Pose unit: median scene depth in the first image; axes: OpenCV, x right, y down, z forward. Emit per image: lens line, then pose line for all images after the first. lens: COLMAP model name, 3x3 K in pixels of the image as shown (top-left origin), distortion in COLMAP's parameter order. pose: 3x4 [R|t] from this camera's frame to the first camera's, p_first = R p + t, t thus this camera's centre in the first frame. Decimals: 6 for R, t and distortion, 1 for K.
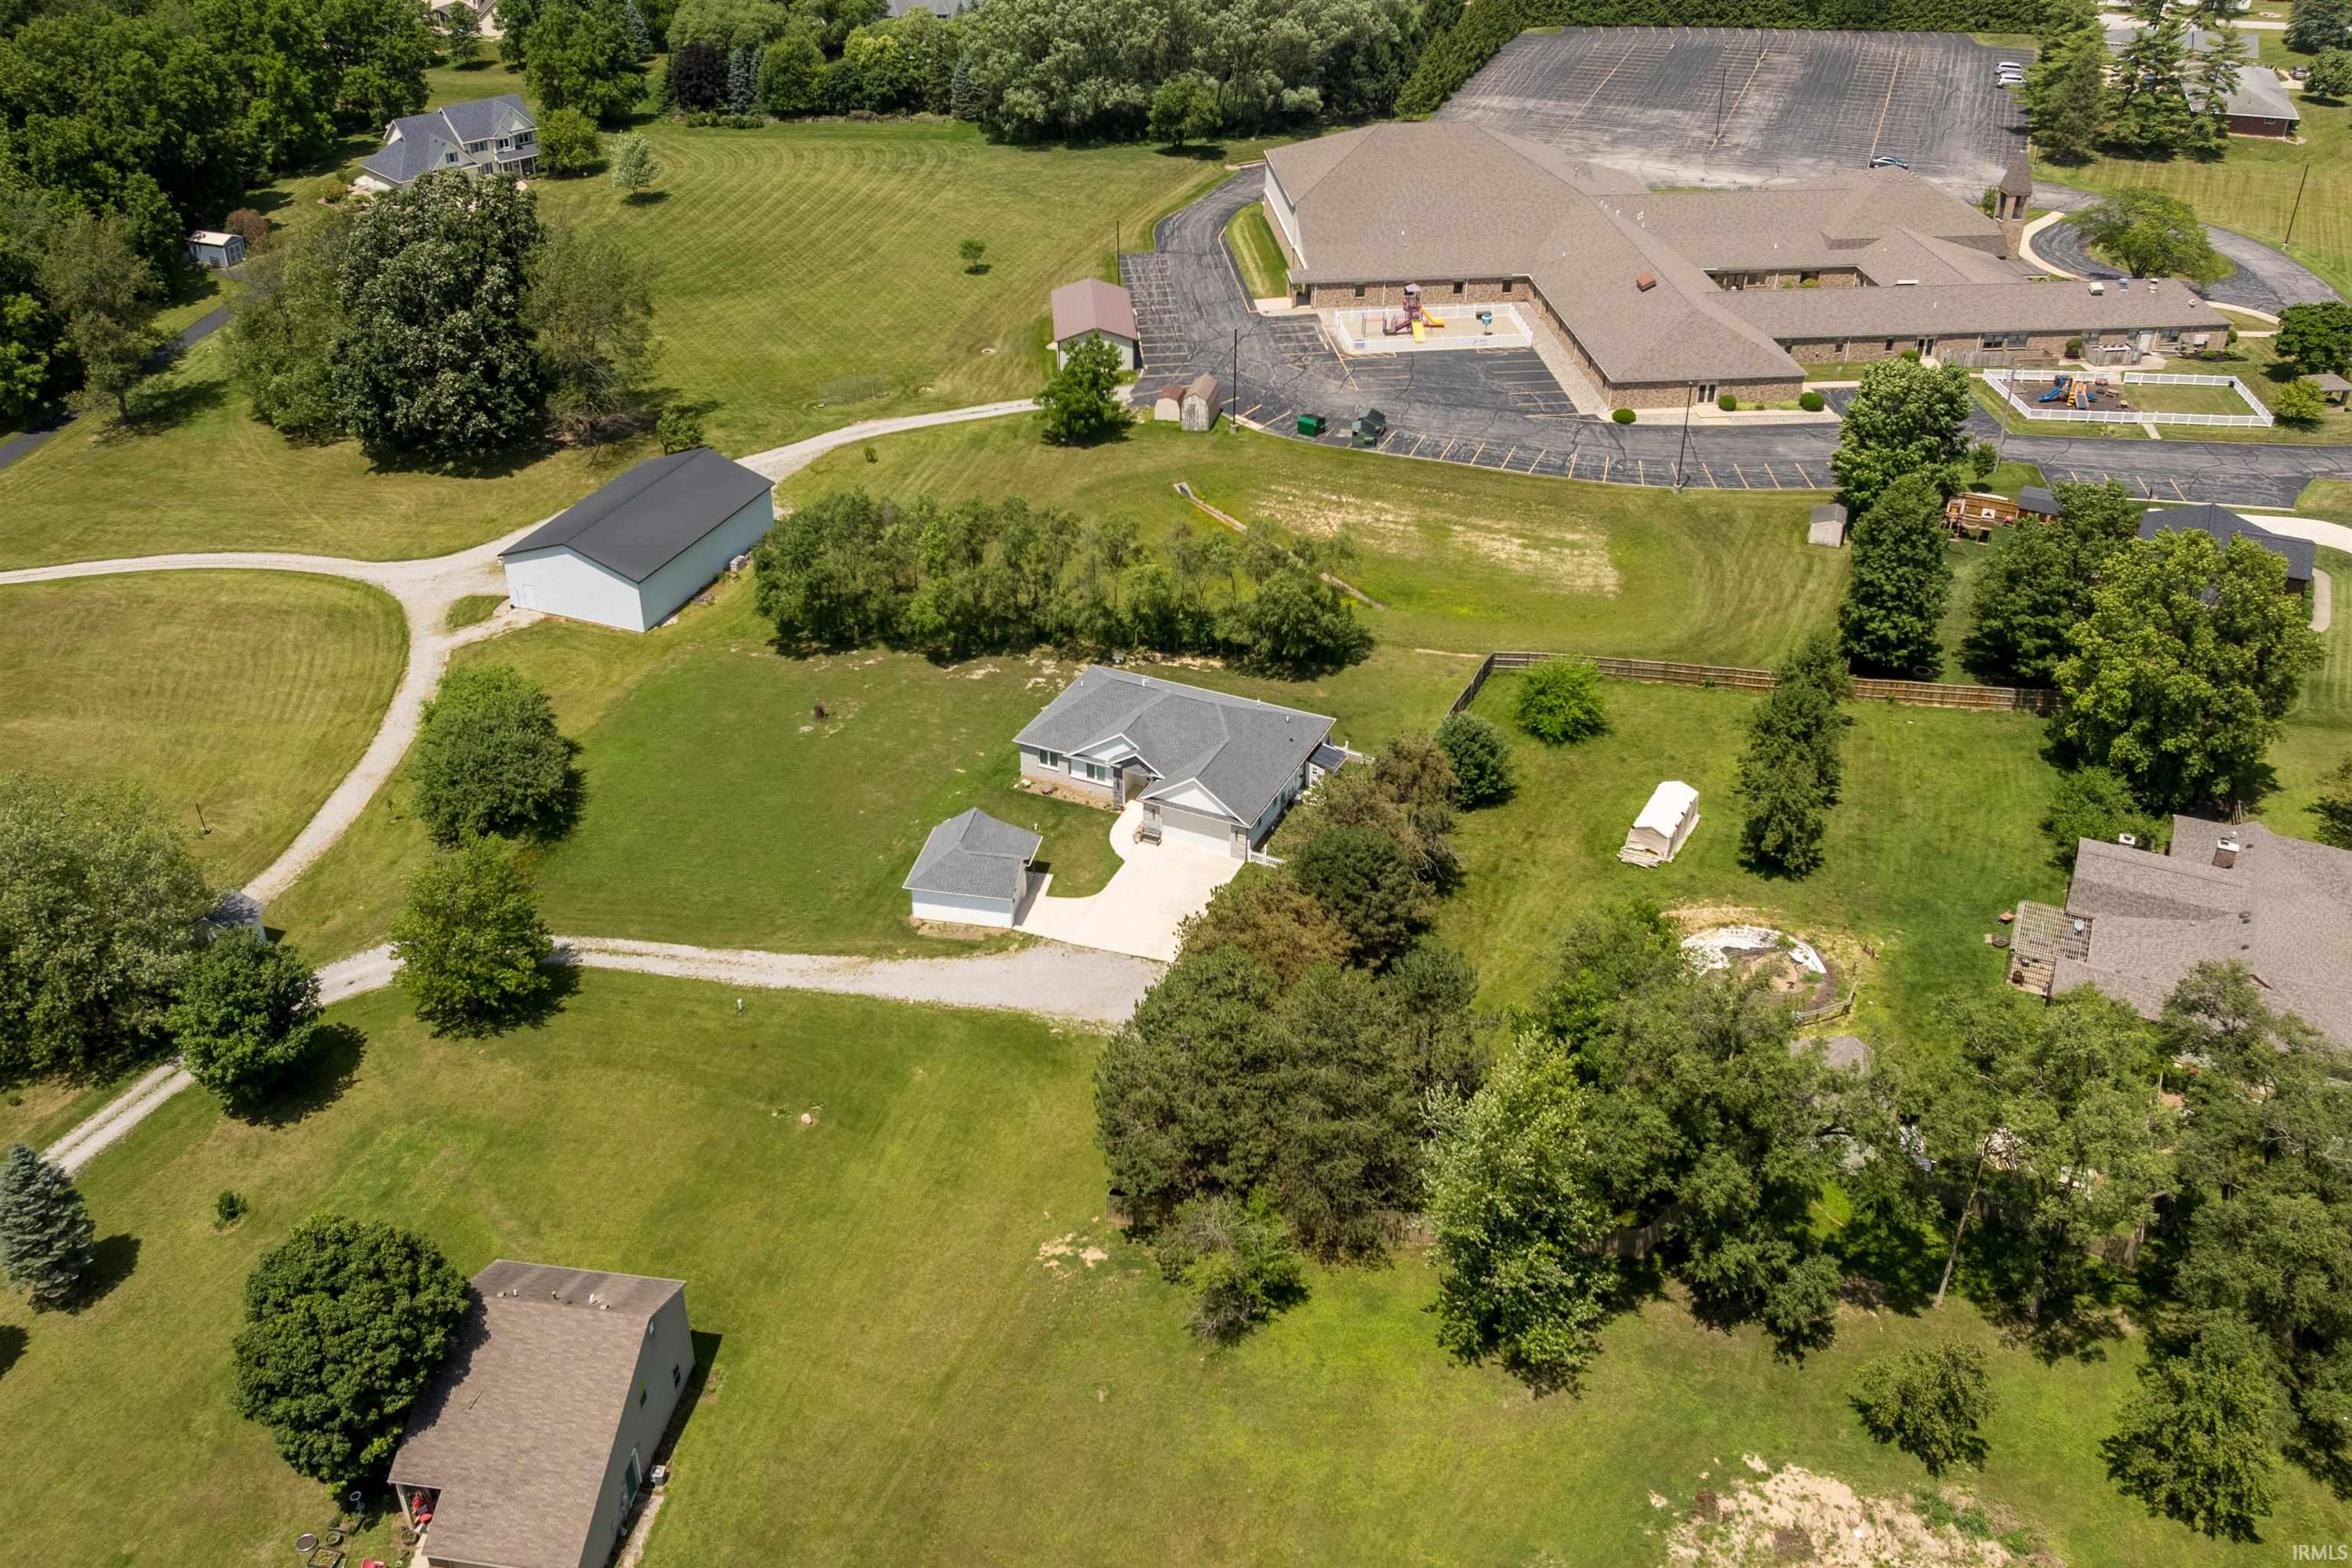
lens RADIAL K [[2121.0, 0, 1156.5], [0, 2121.0, 720.3], [0, 0, 1]] dist [-0.000033, -0.048633]
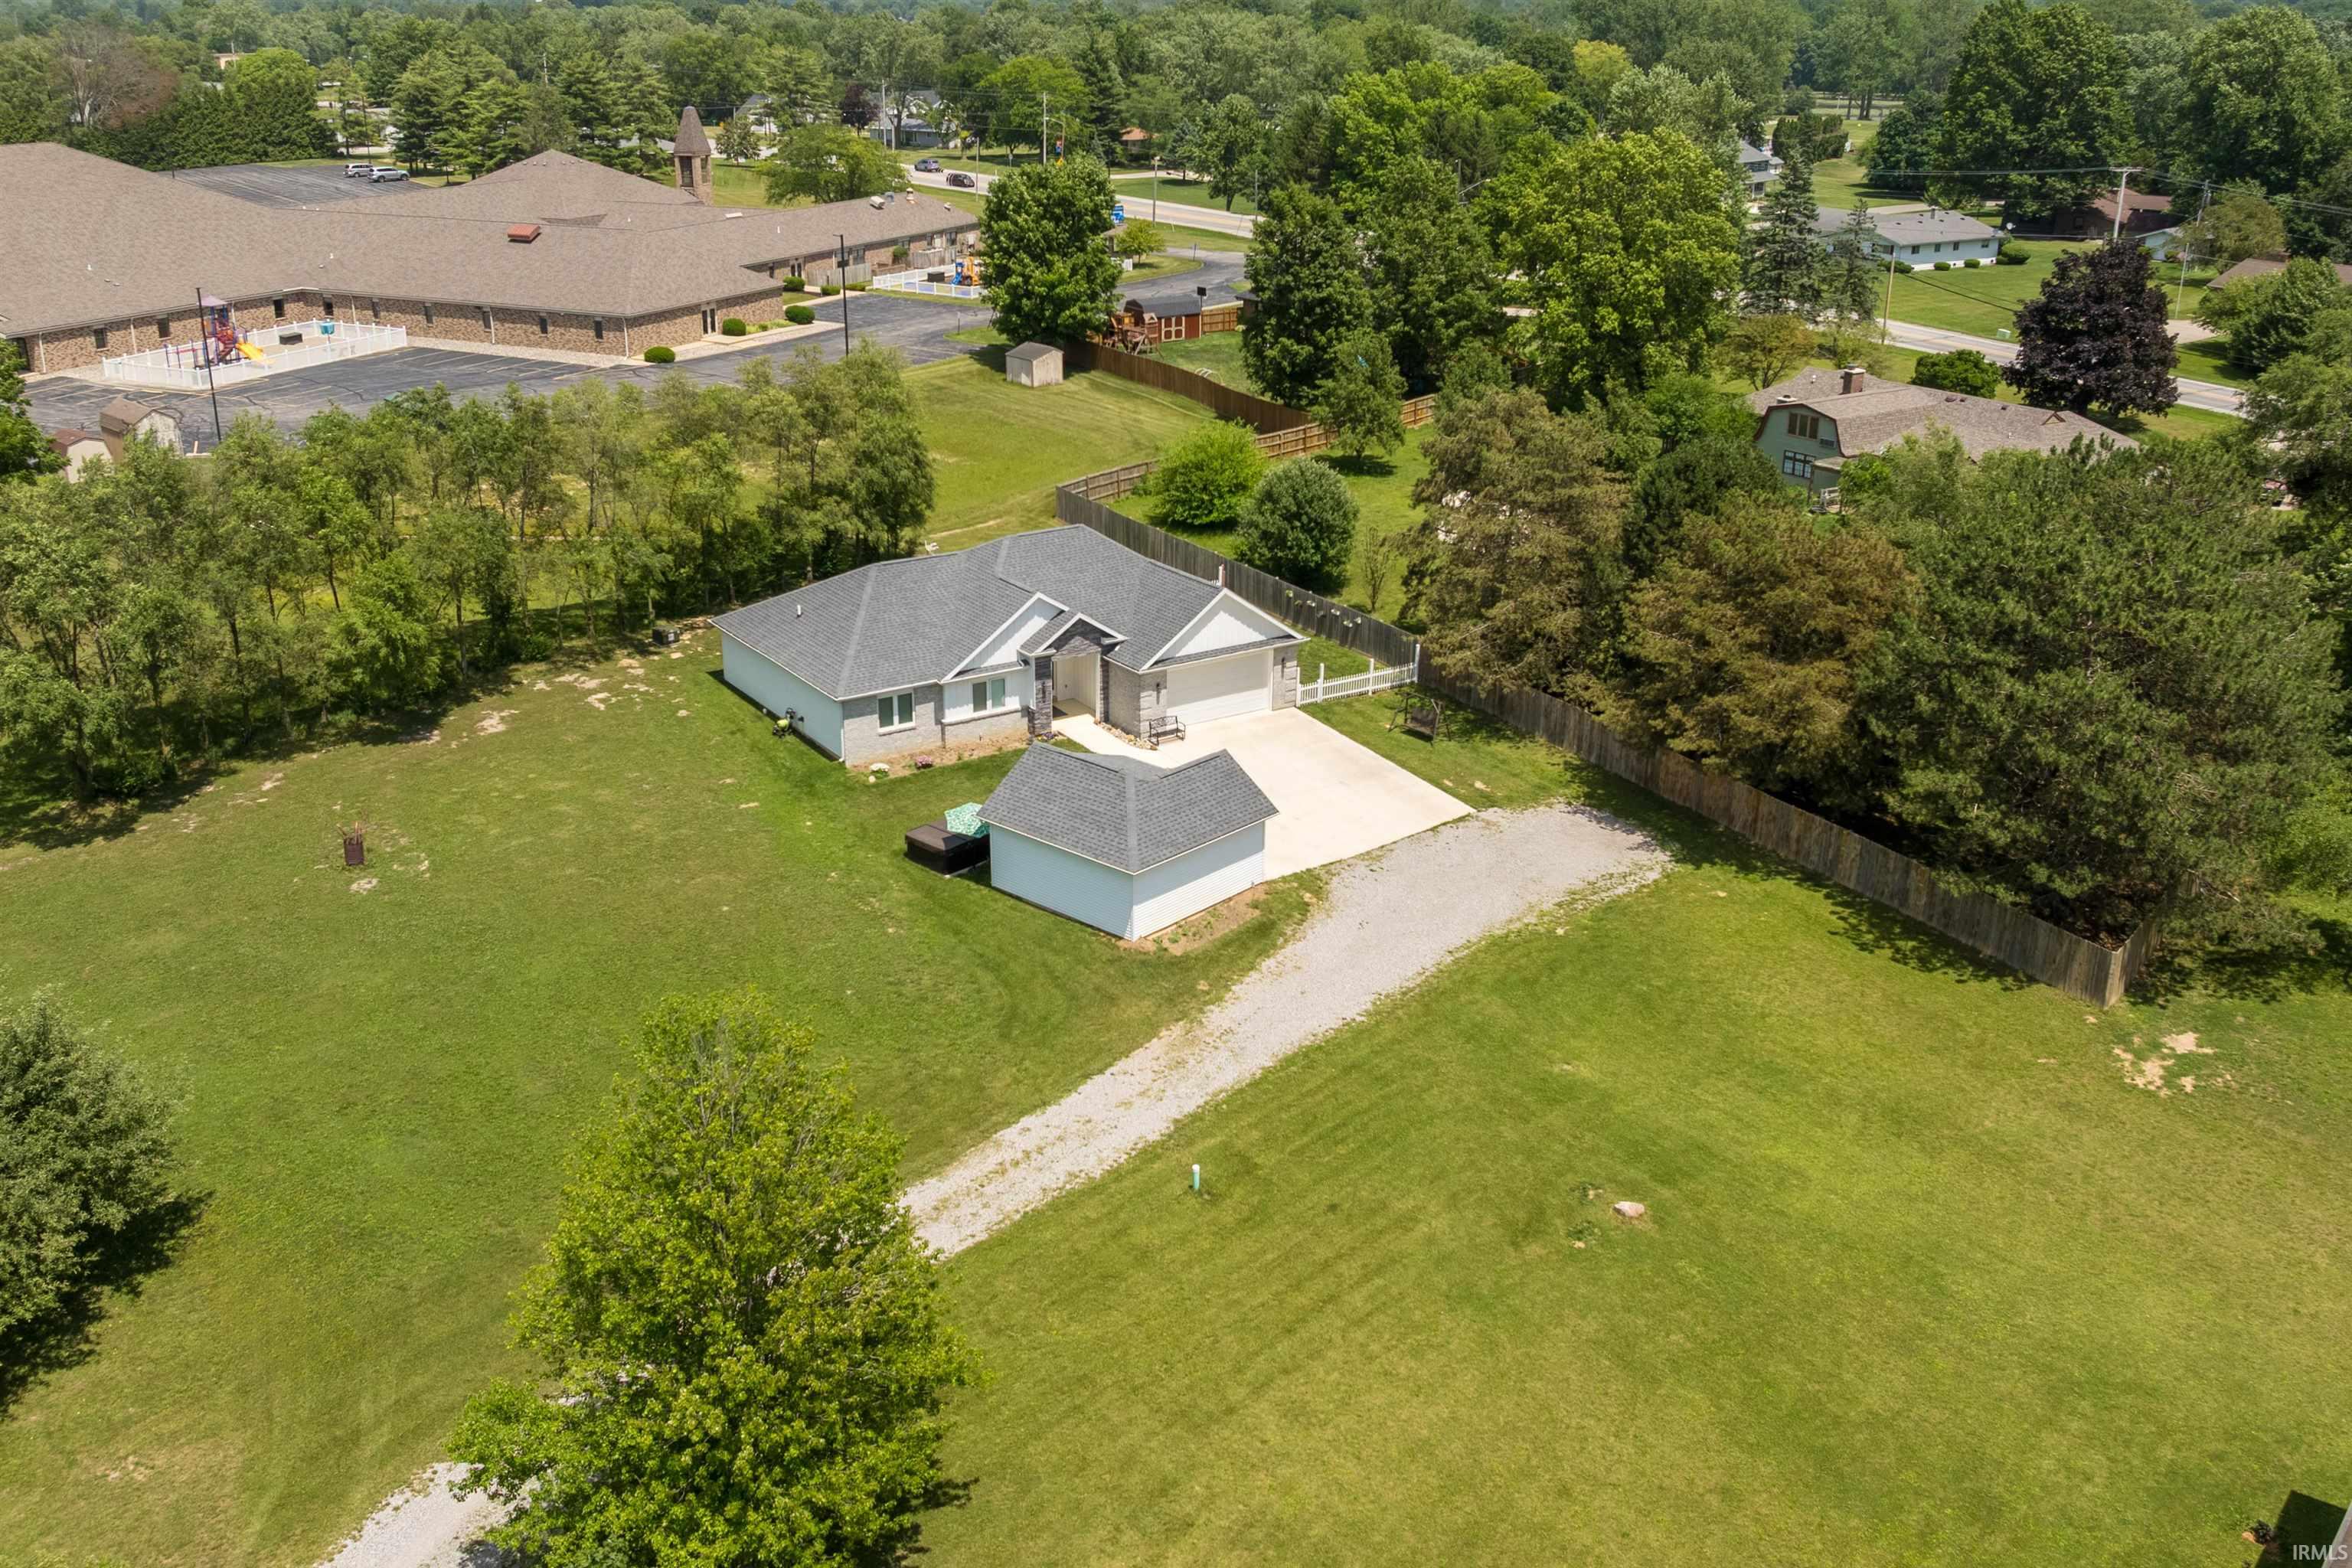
lens RADIAL K [[2107.8, 0, 1143.6], [0, 2107.8, 737.0], [0, 0, 1]] dist [-0.005728, -0.051612]
pose [[0.519799, -0.282329, 0.806288, -0.409389], [0.423492, 0.904840, 0.043820, 0.024774], [-0.741933, 0.318679, 0.589898, 0.578081]]
